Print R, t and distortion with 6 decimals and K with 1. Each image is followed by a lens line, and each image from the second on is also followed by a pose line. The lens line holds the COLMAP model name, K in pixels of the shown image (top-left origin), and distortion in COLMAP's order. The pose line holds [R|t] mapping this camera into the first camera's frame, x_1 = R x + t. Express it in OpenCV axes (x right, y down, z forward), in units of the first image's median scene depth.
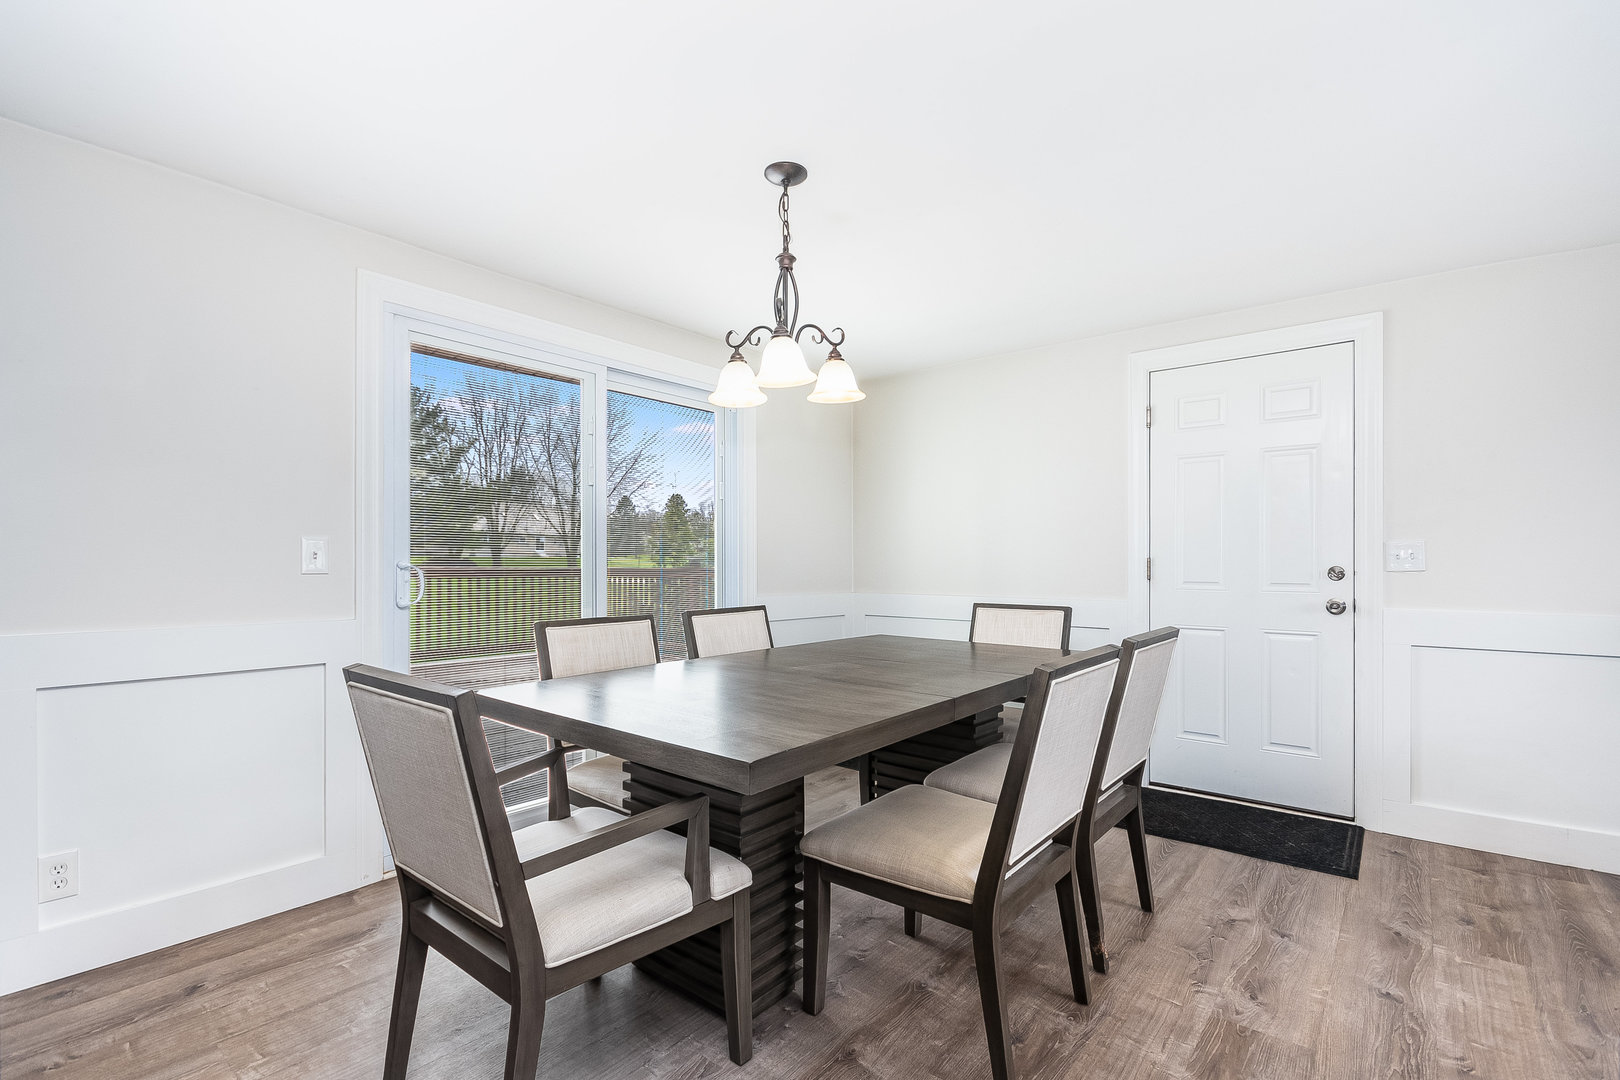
lens RADIAL K [[725.9, 0, 813.4], [0, 725.9, 559.2], [0, 0, 1]] dist [0.000540, 0.000046]
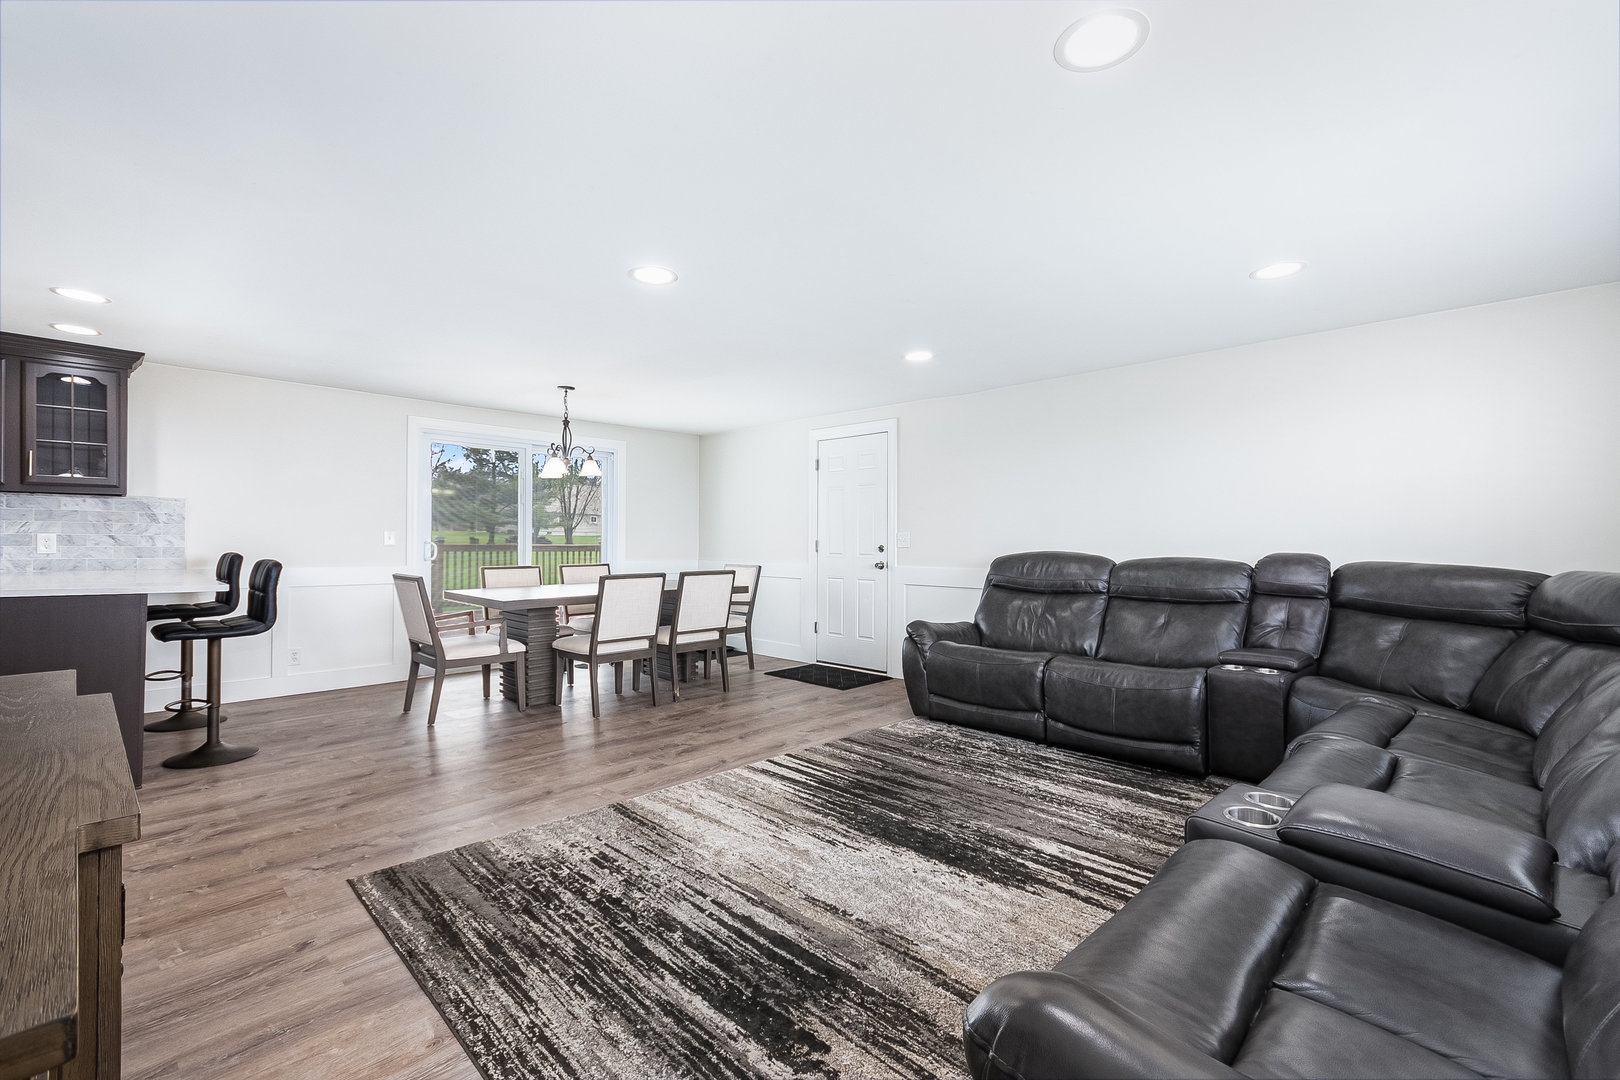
lens RADIAL K [[696.6, 0, 808.8], [0, 696.6, 532.1], [0, 0, 1]] dist [0.000666, 0.000251]
pose [[0.996150, 0.002770, -0.087617, 0.695080], [-0.003566, 0.999954, -0.008923, -0.007790], [0.087588, 0.009201, 0.996114, -0.914280]]
